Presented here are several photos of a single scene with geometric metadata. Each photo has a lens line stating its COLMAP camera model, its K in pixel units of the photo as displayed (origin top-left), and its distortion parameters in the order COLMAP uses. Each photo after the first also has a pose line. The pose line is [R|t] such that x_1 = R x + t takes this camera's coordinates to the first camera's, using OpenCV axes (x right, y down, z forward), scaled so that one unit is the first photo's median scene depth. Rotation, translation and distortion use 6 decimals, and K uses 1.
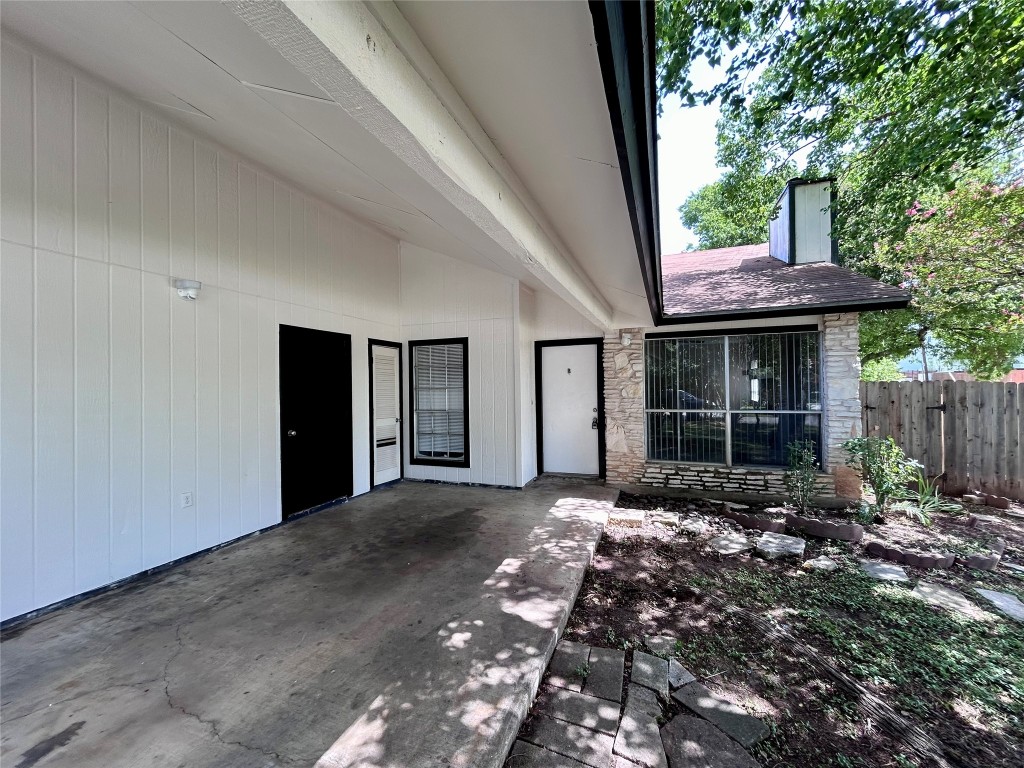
lens RADIAL K [[412.3, 0, 515.1], [0, 412.3, 384.2], [0, 0, 1]] dist [0.001597, 0.000468]
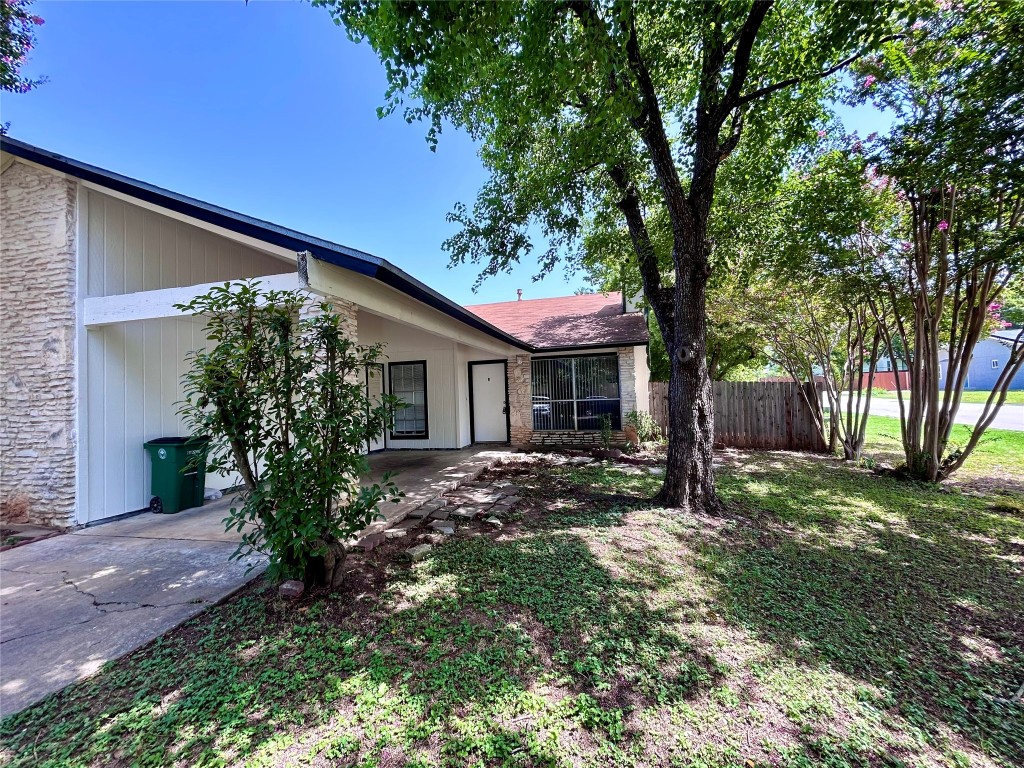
lens RADIAL K [[412.3, 0, 515.1], [0, 412.3, 384.2], [0, 0, 1]] dist [0.001597, 0.000468]
pose [[0.992632, -0.020161, 0.119480, 0.040972], [0.022617, 0.999559, -0.019228, 0.022864], [-0.119040, 0.021789, 0.992650, -0.688682]]
